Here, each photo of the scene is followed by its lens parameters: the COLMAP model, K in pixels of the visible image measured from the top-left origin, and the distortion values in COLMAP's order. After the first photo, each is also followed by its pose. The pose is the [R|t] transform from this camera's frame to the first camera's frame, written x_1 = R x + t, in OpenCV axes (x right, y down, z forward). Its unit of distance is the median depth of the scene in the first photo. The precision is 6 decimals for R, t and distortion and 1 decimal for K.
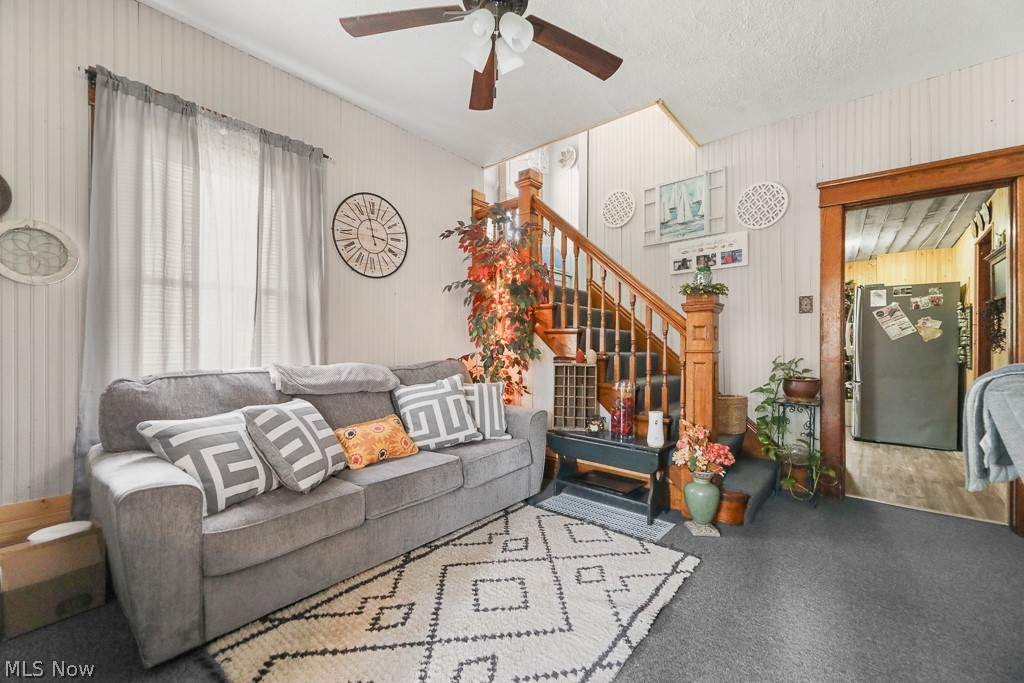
lens RADIAL K [[410.0, 0, 511.6], [0, 410.0, 347.0], [0, 0, 1]] dist [0.002826, 0.000067]
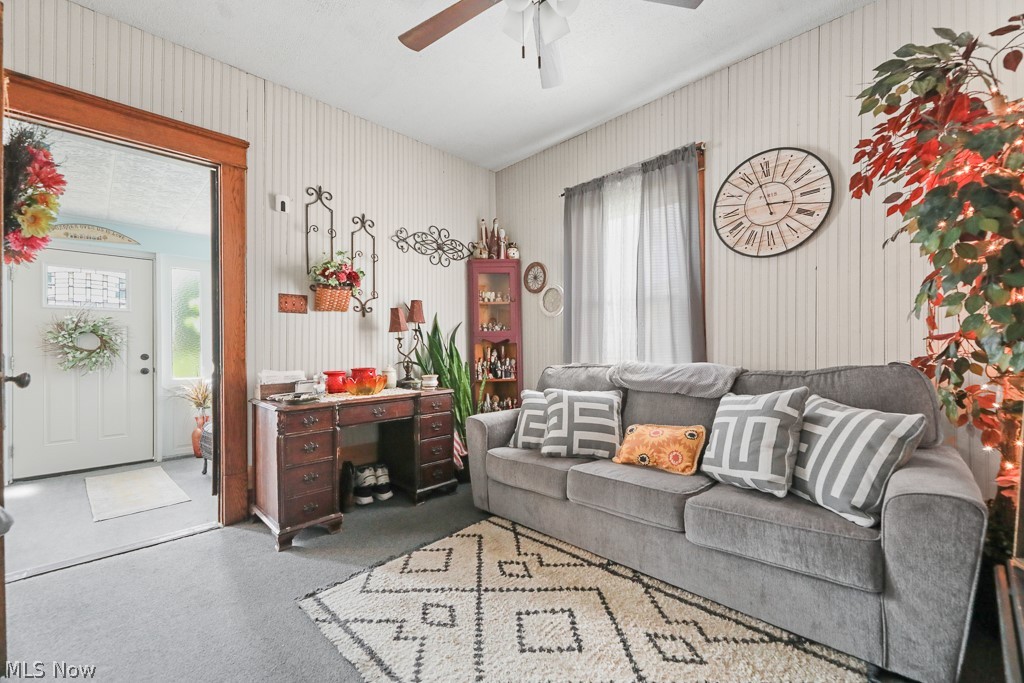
lens RADIAL K [[410.0, 0, 511.6], [0, 410.0, 347.0], [0, 0, 1]] dist [0.002826, 0.000067]
pose [[-0.064324, -0.007654, -0.997900, 0.611944], [0.012287, 0.999889, -0.008461, 0.006164], [0.997853, -0.012805, -0.064223, 0.711653]]
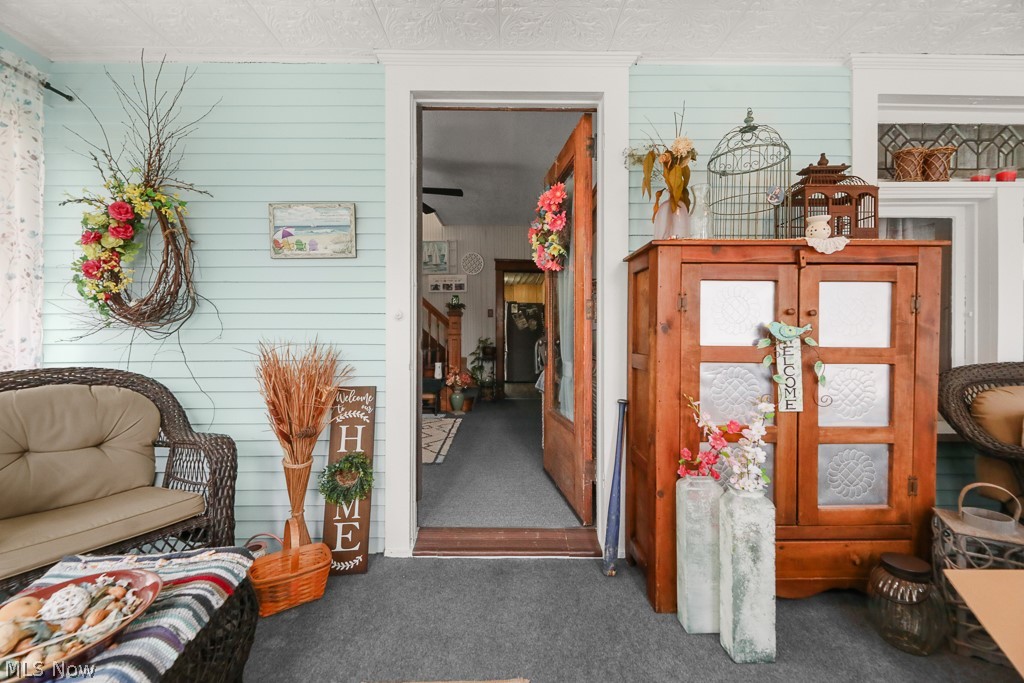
lens RADIAL K [[410.0, 0, 511.6], [0, 410.0, 347.0], [0, 0, 1]] dist [0.002826, 0.000067]
pose [[0.747532, -0.019972, 0.663926, -0.822831], [0.002015, 0.999611, 0.027801, 0.019769], [-0.664223, -0.019445, 0.747282, -0.892971]]
